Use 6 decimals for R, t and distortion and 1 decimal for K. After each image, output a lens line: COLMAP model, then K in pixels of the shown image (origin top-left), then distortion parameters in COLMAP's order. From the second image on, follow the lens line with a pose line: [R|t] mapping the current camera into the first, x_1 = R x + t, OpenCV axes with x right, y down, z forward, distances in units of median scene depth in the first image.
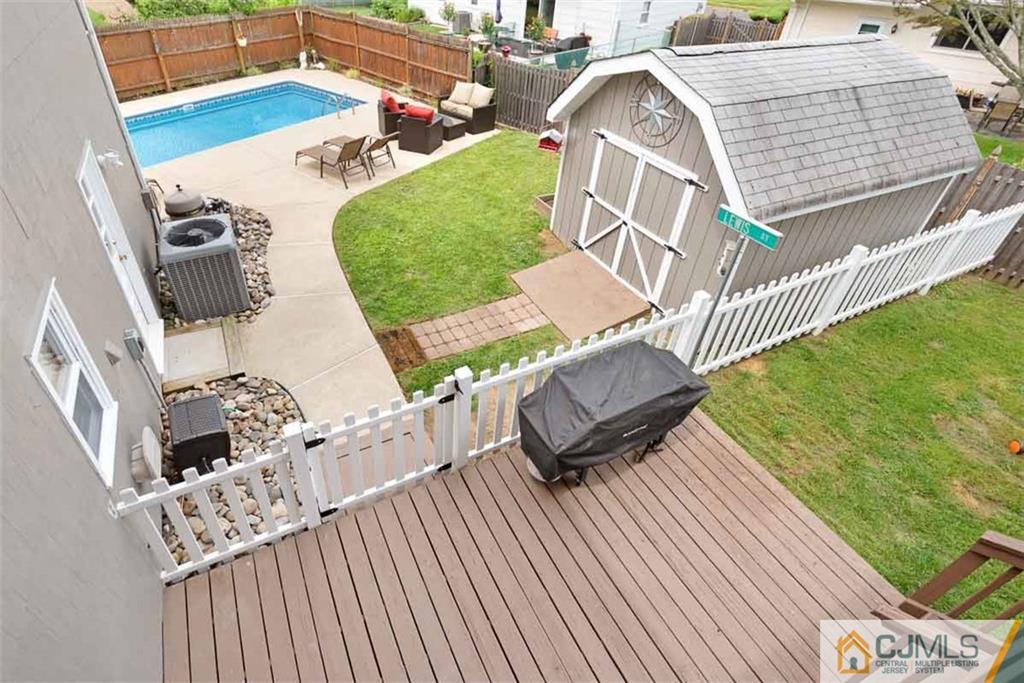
lens RADIAL K [[505.2, 0, 449.3], [0, 505.2, 279.5], [0, 0, 1]] dist [-0.001819, -0.000598]
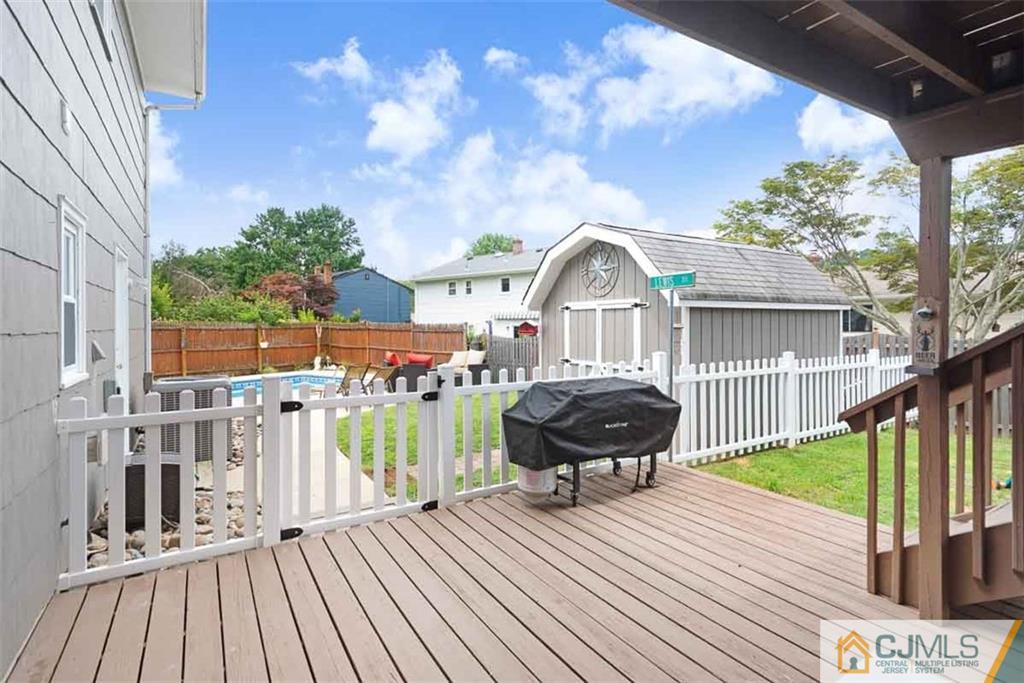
lens RADIAL K [[503.9, 0, 512.0], [0, 503.9, 341.5], [0, 0, 1]] dist [0.000767, -0.000215]
pose [[0.993126, -0.025030, 0.114345, 0.028583], [0.084921, 0.826378, -0.556676, 0.448165], [-0.080558, 0.562560, 0.822823, 0.051355]]
